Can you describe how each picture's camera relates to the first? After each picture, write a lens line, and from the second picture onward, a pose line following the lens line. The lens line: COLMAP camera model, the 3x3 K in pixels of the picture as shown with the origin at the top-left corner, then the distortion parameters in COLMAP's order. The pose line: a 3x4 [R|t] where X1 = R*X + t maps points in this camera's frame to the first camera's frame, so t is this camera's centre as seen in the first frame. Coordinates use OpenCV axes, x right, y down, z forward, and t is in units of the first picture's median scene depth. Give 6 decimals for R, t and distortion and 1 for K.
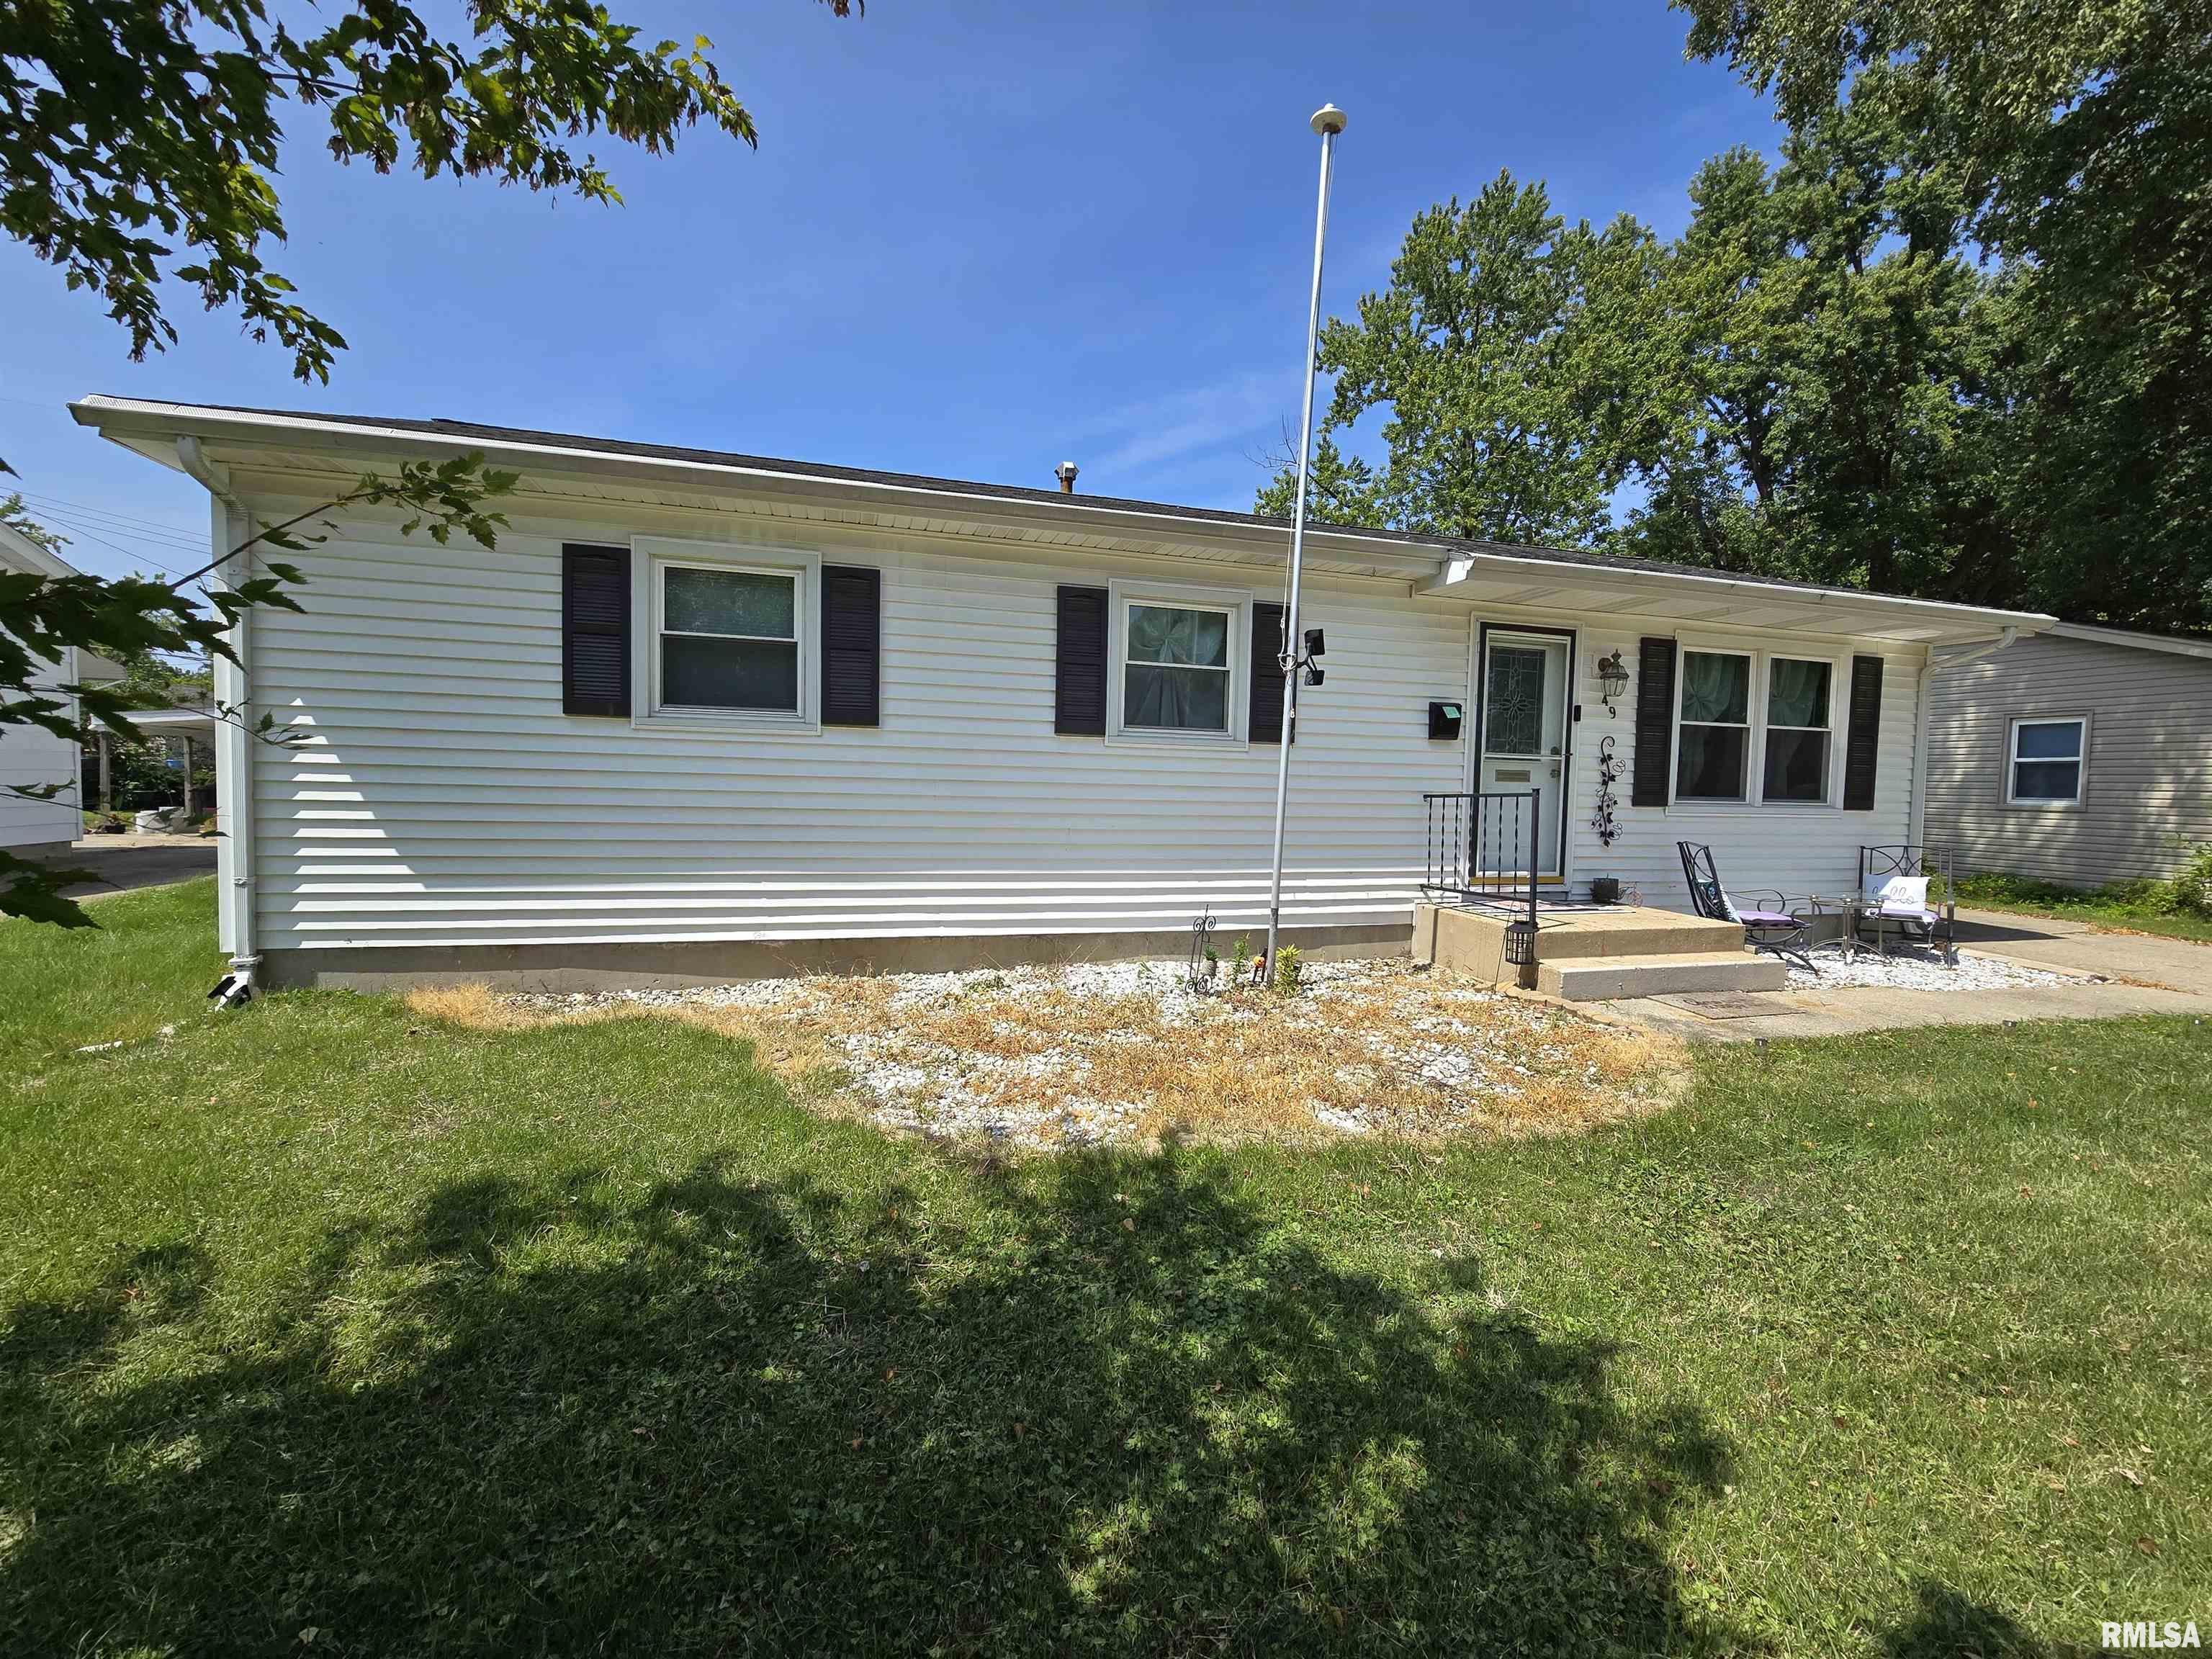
lens RADIAL K [[878.3, 0, 1106.0], [0, 878.3, 829.5], [0, 0, 1]] dist [-0.000376, -0.000091]
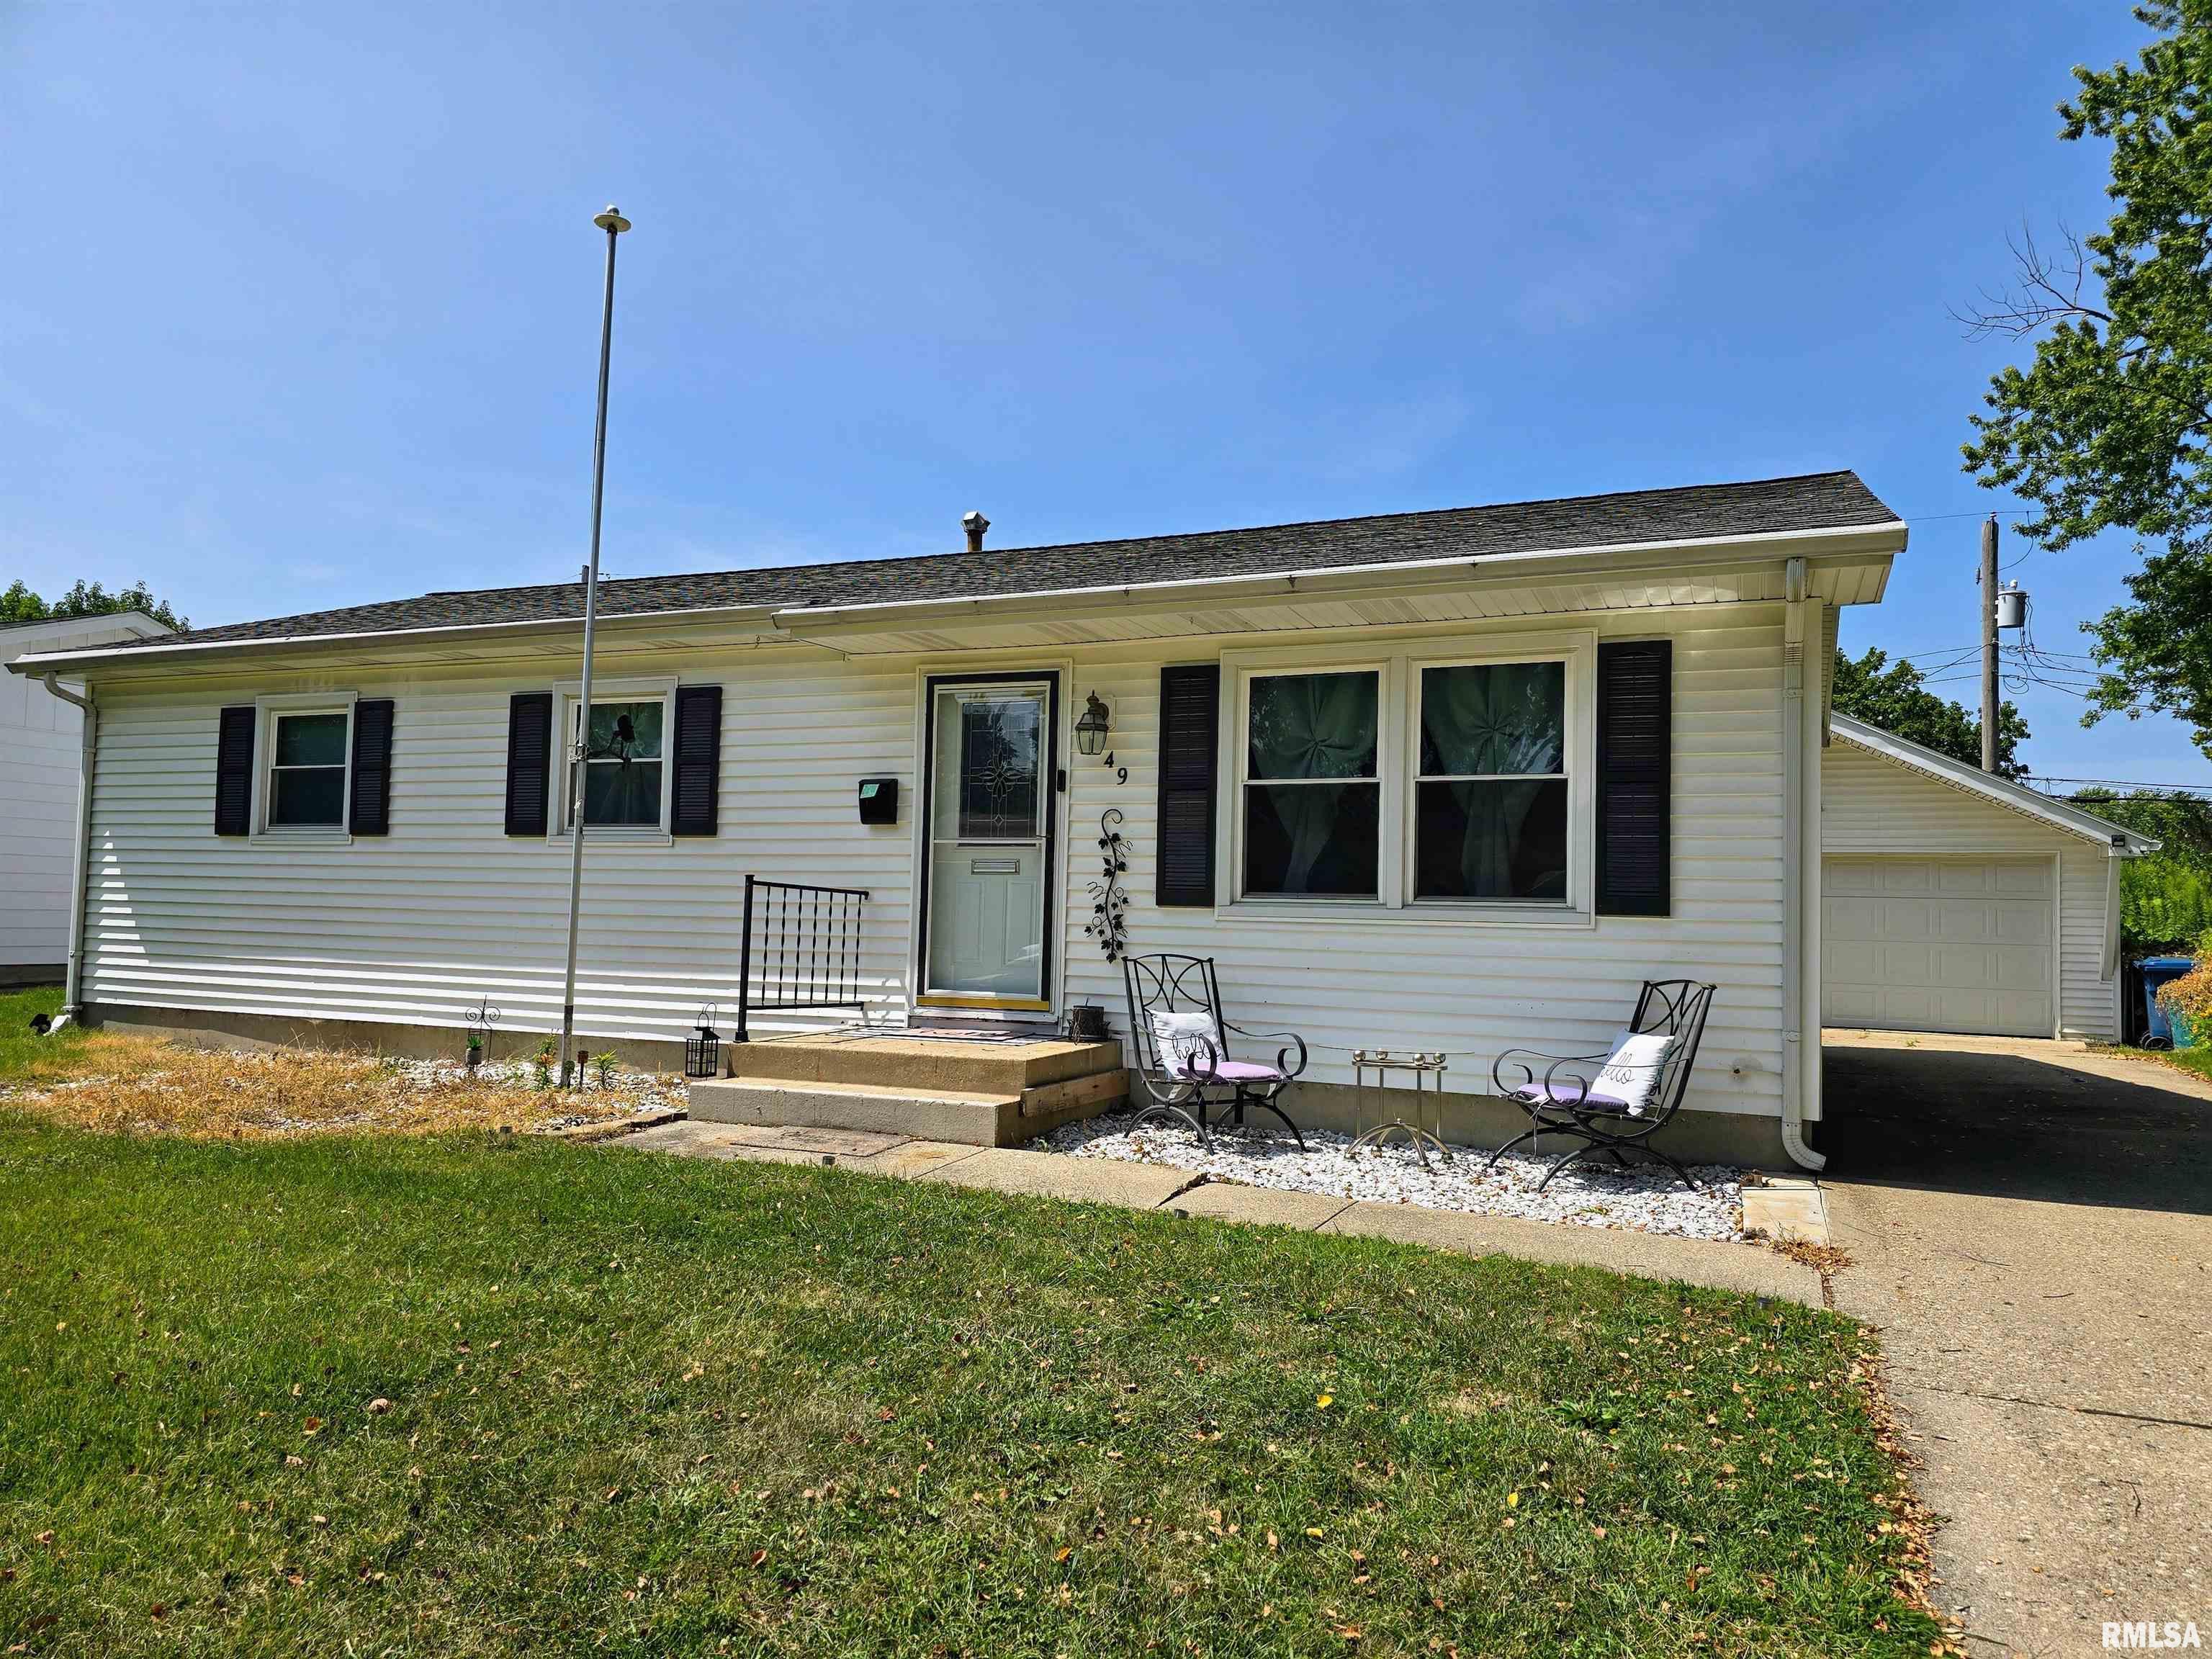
lens RADIAL K [[1484.1, 0, 1120.9], [0, 1484.1, 839.5], [0, 0, 1]] dist [0.080027, -0.074501]
pose [[0.777976, -0.032311, -0.627462, 1.424512], [-0.029022, 0.995763, -0.087261, 0.026514], [0.627623, 0.086097, 0.773742, 0.068141]]
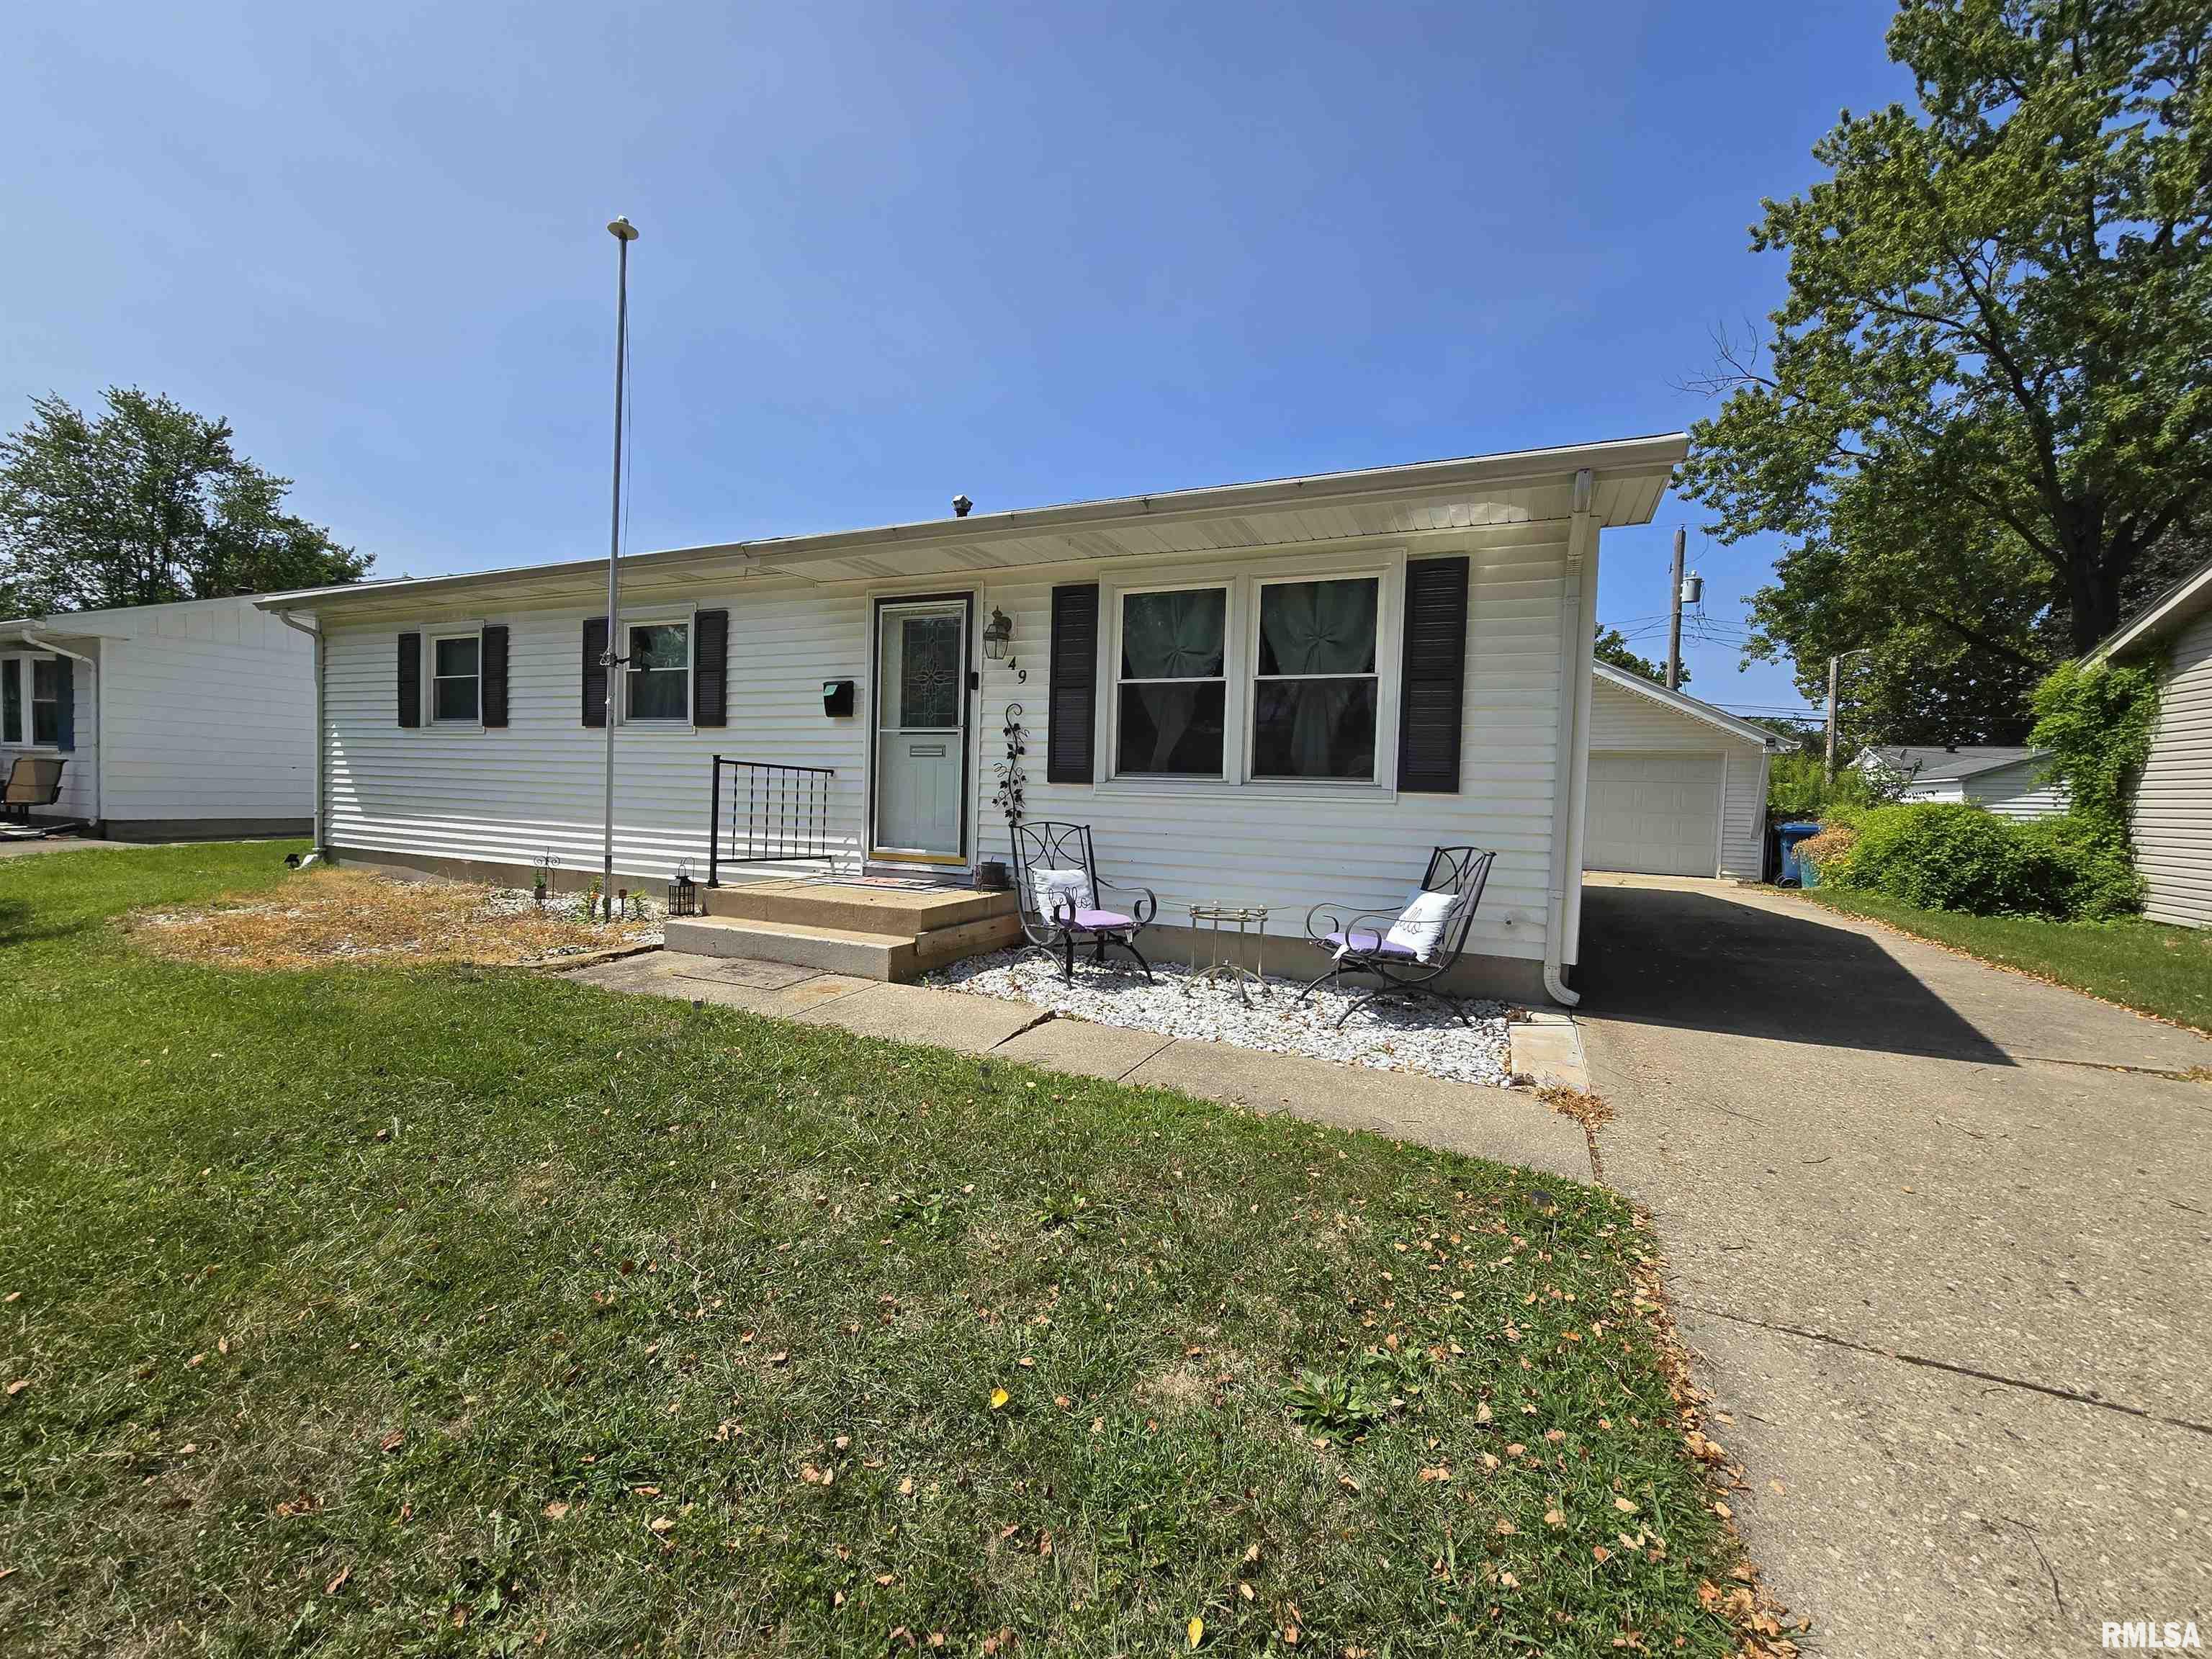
lens RADIAL K [[905.4, 0, 1110.9], [0, 905.4, 828.5], [0, 0, 1]] dist [-0.003463, -0.000583]
pose [[0.768845, 0.030888, -0.638689, 1.316646], [-0.035990, 0.999340, 0.005006, 0.013079], [0.638421, 0.019138, 0.769449, 0.379419]]
